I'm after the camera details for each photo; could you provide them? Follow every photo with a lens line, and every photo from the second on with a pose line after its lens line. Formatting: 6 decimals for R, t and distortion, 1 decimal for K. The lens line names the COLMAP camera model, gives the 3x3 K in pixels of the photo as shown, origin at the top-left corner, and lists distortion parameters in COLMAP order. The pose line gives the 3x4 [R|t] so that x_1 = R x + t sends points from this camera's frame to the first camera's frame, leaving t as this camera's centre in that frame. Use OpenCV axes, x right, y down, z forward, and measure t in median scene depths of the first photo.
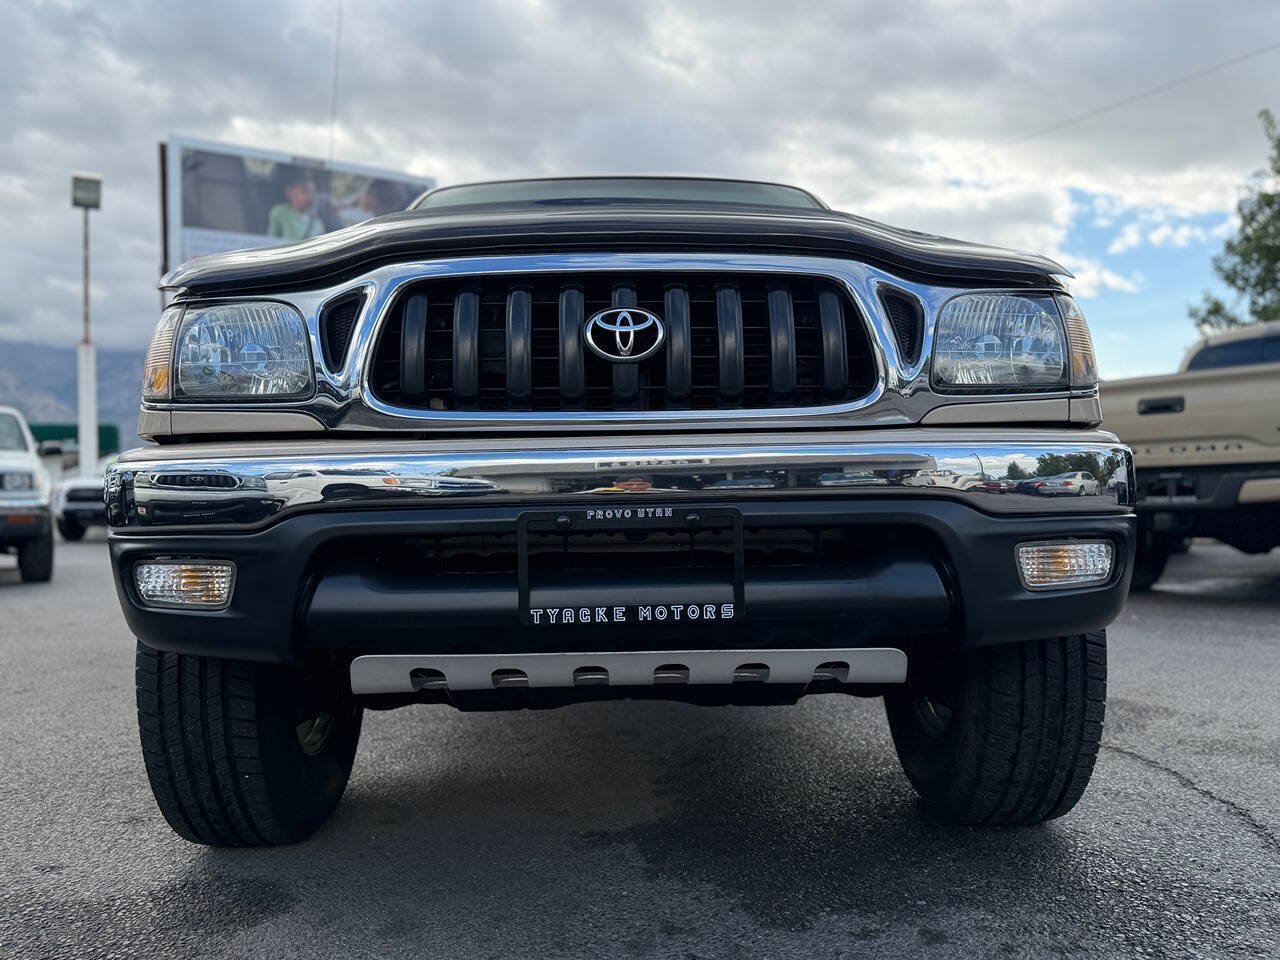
lens RADIAL K [[1051.9, 0, 640.0], [0, 1051.9, 480.0], [0, 0, 1]] dist [0.083202, -0.102736]
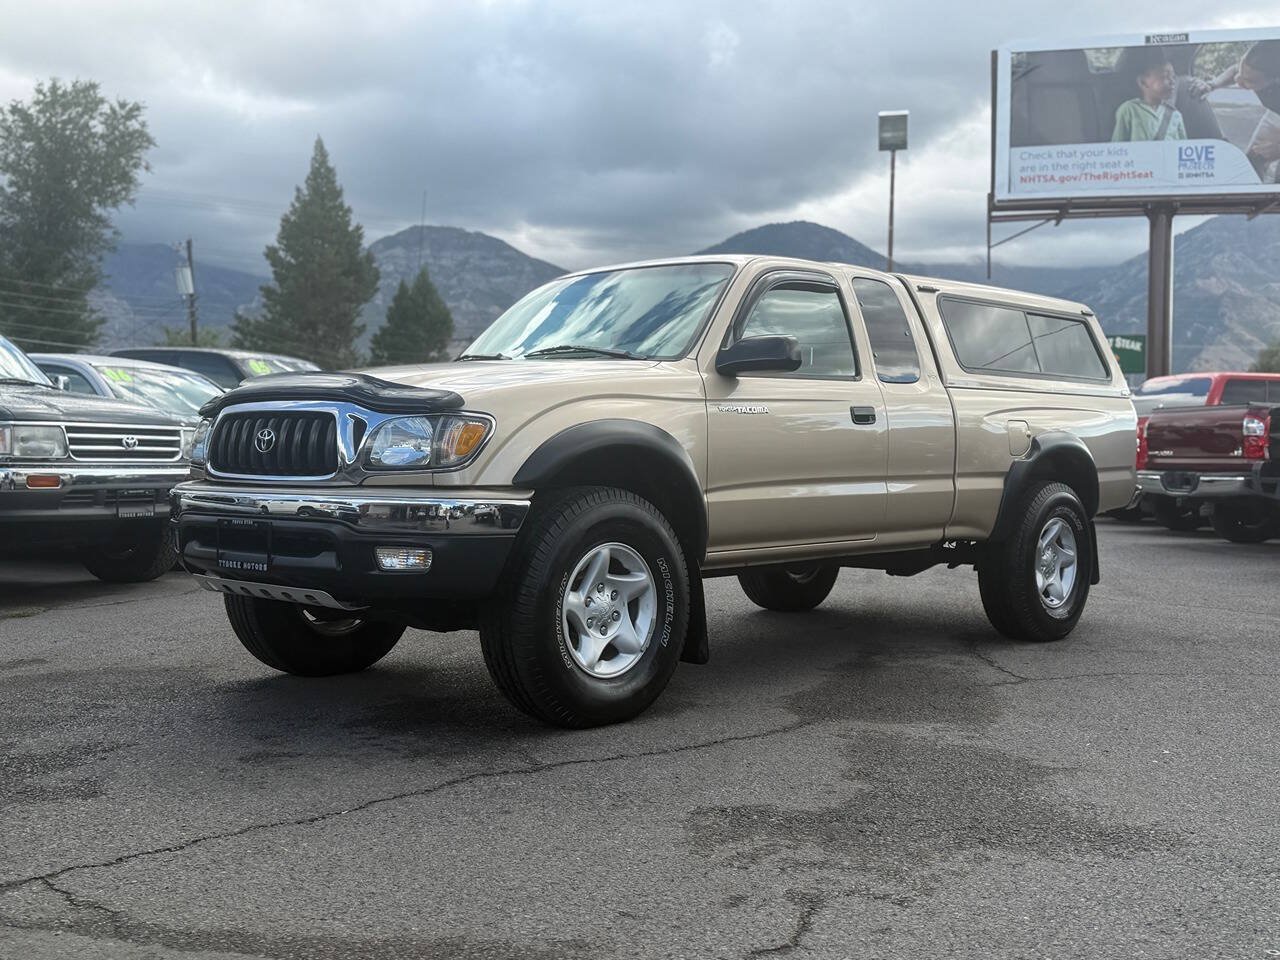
lens RADIAL K [[1349.8, 0, 628.7], [0, 1349.8, 484.0], [0, 0, 1]] dist [0.195766, -0.448112]
pose [[0.709373, 0.039330, -0.703735, 2.351449], [-0.008342, 0.998840, 0.047414, -0.175172], [0.704784, -0.027764, 0.708878, -0.462268]]
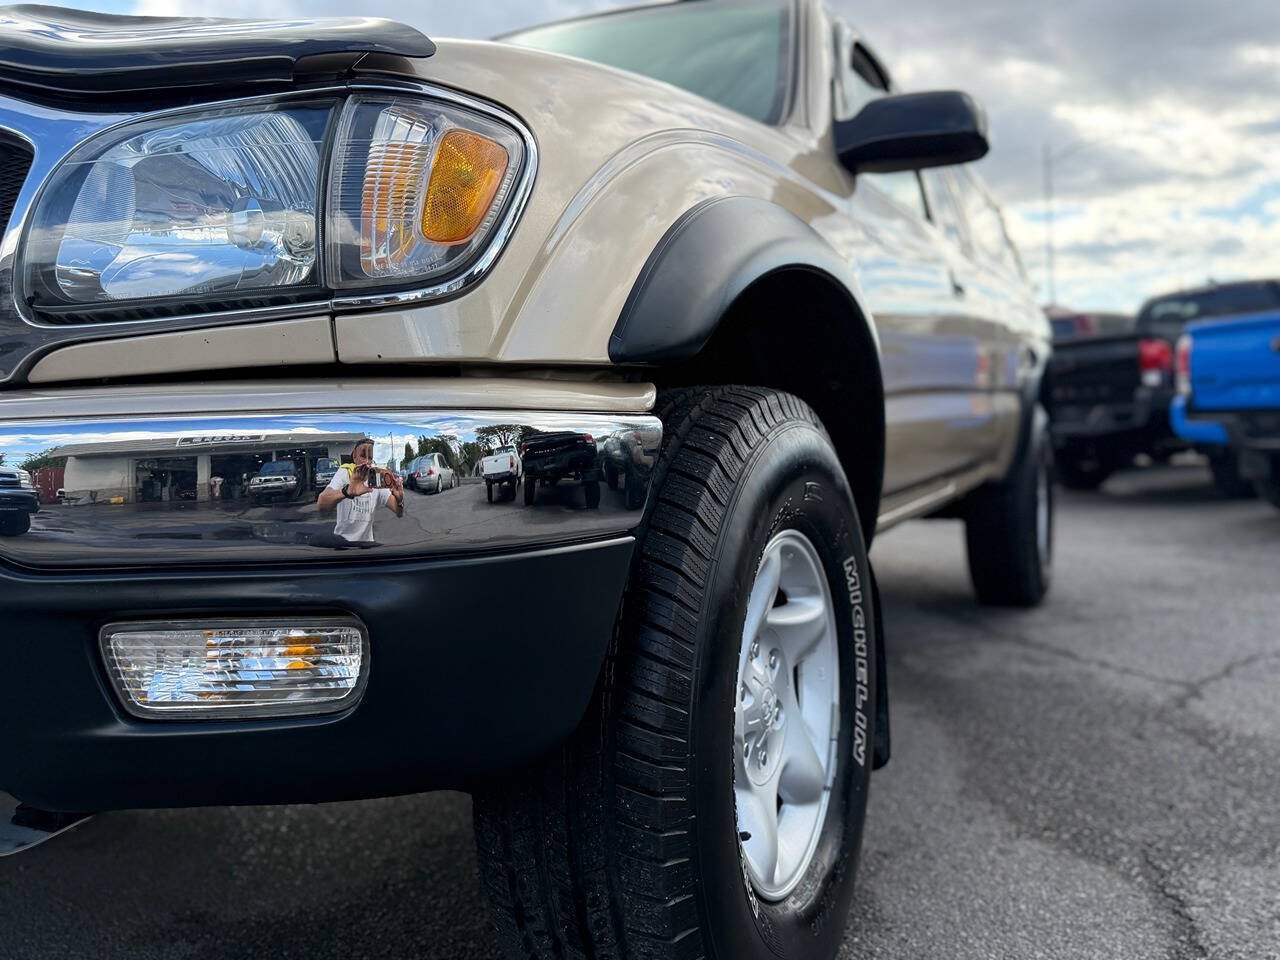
lens RADIAL K [[1065.5, 0, 615.4], [0, 1065.5, 473.6], [0, 0, 1]] dist [0.070704, -0.113951]
pose [[0.880185, 0.012319, -0.474470, 0.744374], [0.025683, 0.996962, 0.073529, -0.038143], [0.473935, -0.076905, 0.877195, 0.636101]]
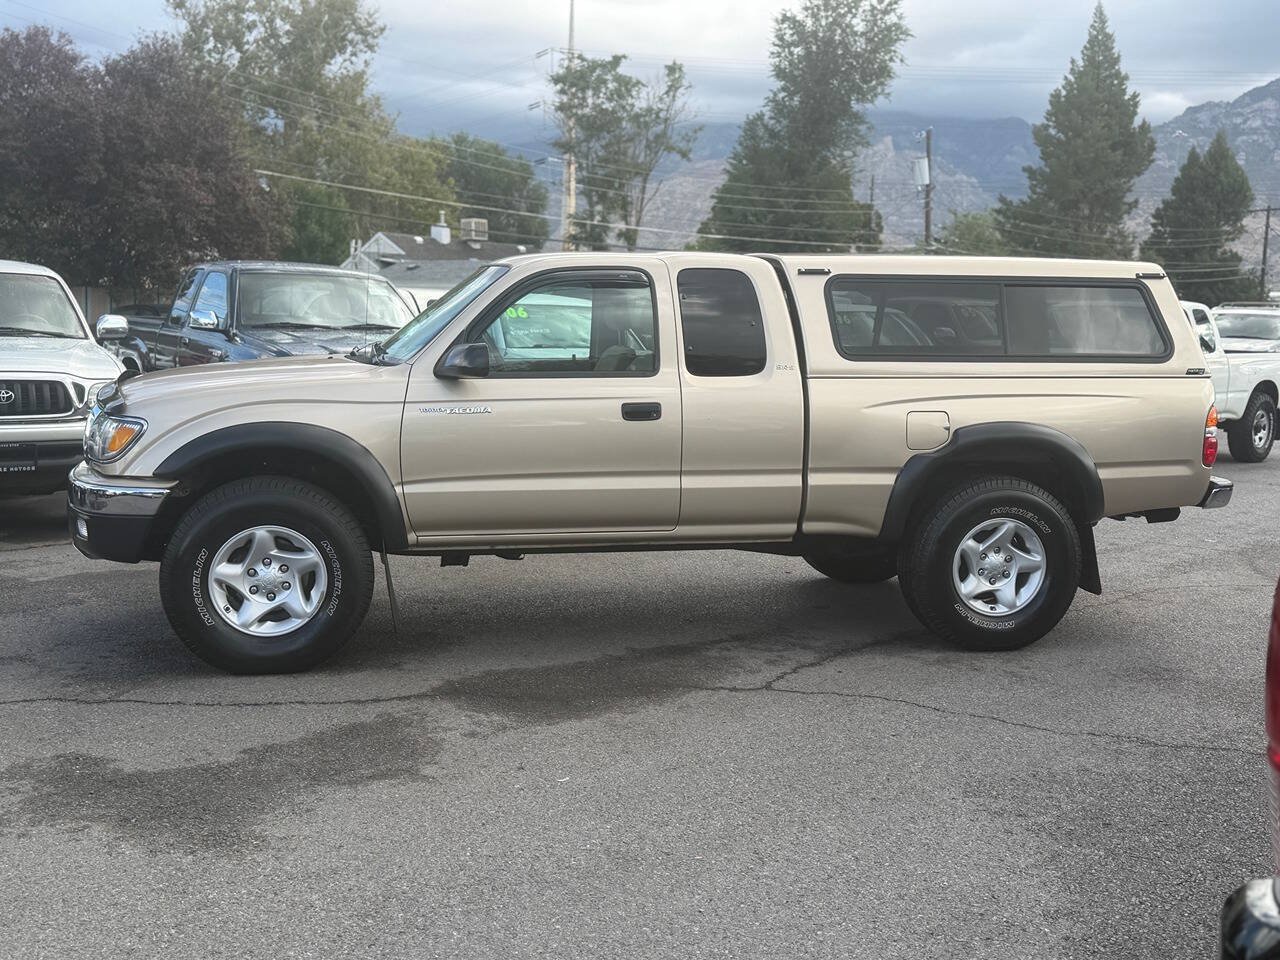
lens RADIAL K [[1349.8, 0, 628.7], [0, 1349.8, 484.0], [0, 0, 1]] dist [0.195766, -0.448112]
pose [[0.186583, 0.140963, -0.972274, 3.715208], [-0.004972, 0.989776, 0.142546, -0.490022], [0.982427, -0.021762, 0.185377, 1.618852]]
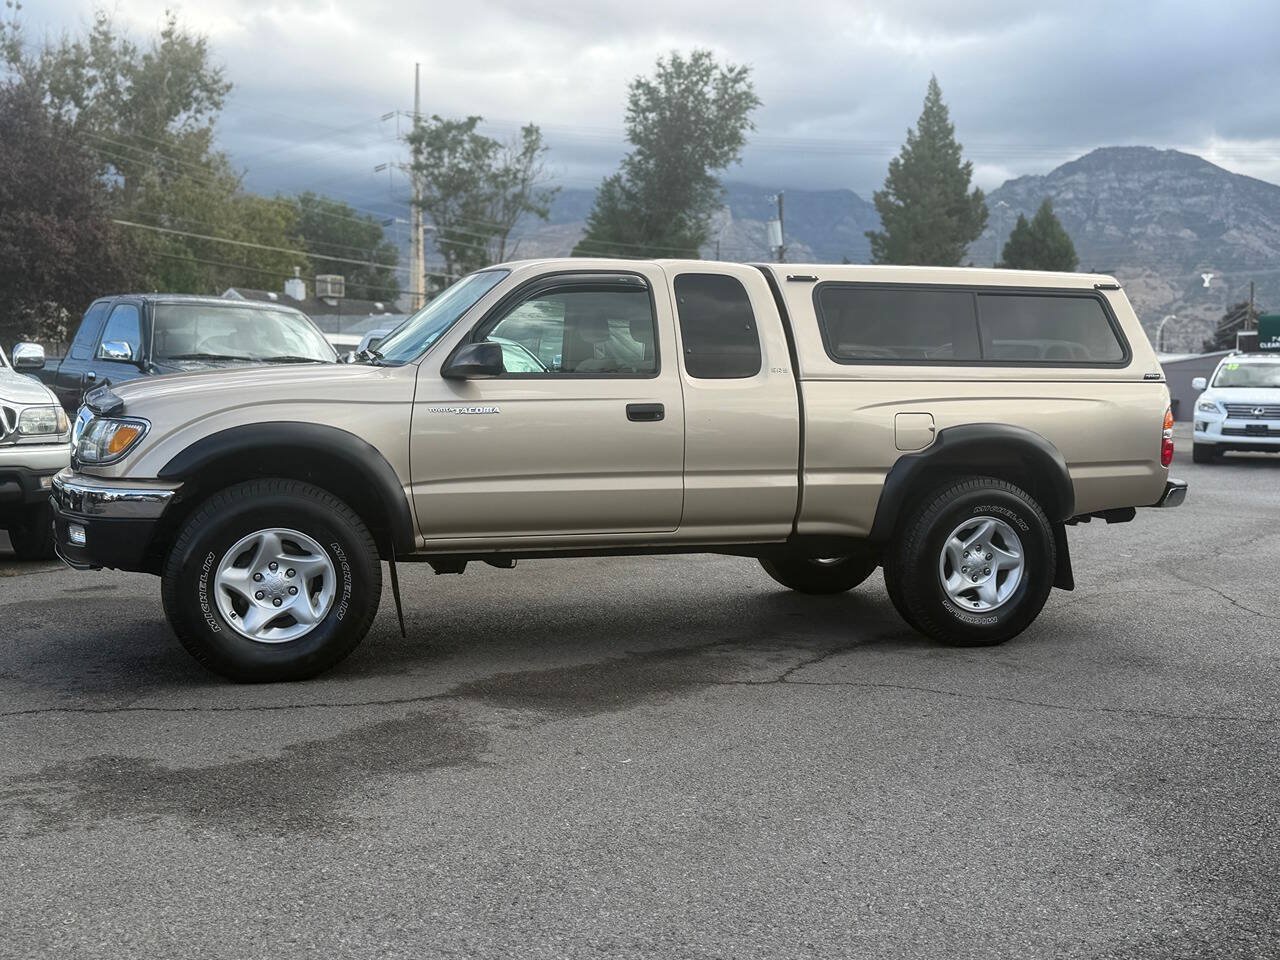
lens RADIAL K [[1349.8, 0, 628.7], [0, 1349.8, 484.0], [0, 0, 1]] dist [0.195766, -0.448112]
pose [[0.296489, 0.093307, -0.950467, 3.654510], [-0.003607, 0.995318, 0.096585, -0.338359], [0.955030, -0.025208, 0.295437, 1.231642]]
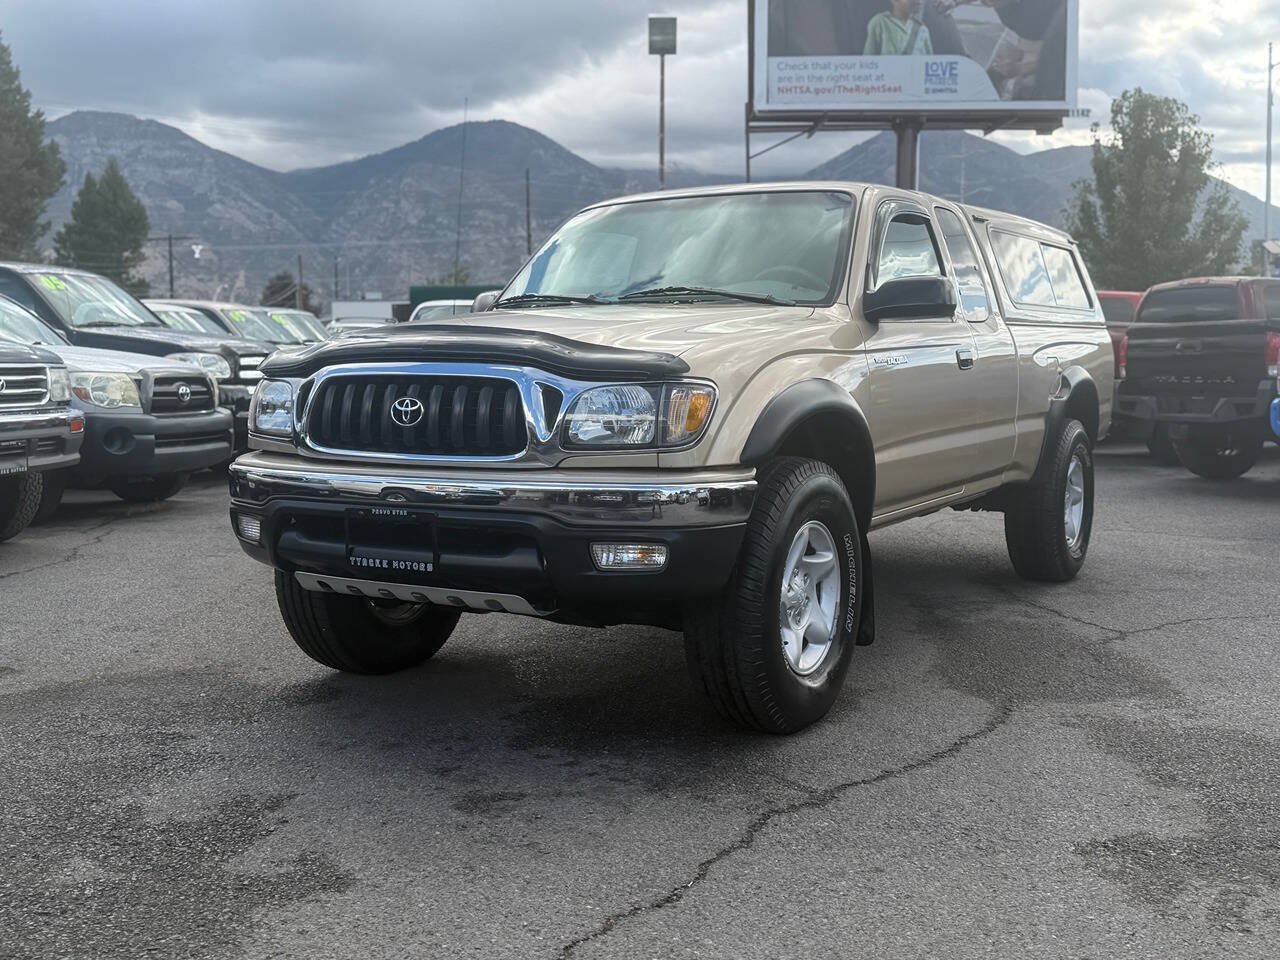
lens RADIAL K [[1349.8, 0, 628.7], [0, 1349.8, 484.0], [0, 0, 1]] dist [0.195766, -0.448112]
pose [[0.846093, 0.064711, -0.529093, 1.439360], [-0.003462, 0.993250, 0.115944, -0.265708], [0.533024, -0.096268, 0.840606, -0.724580]]
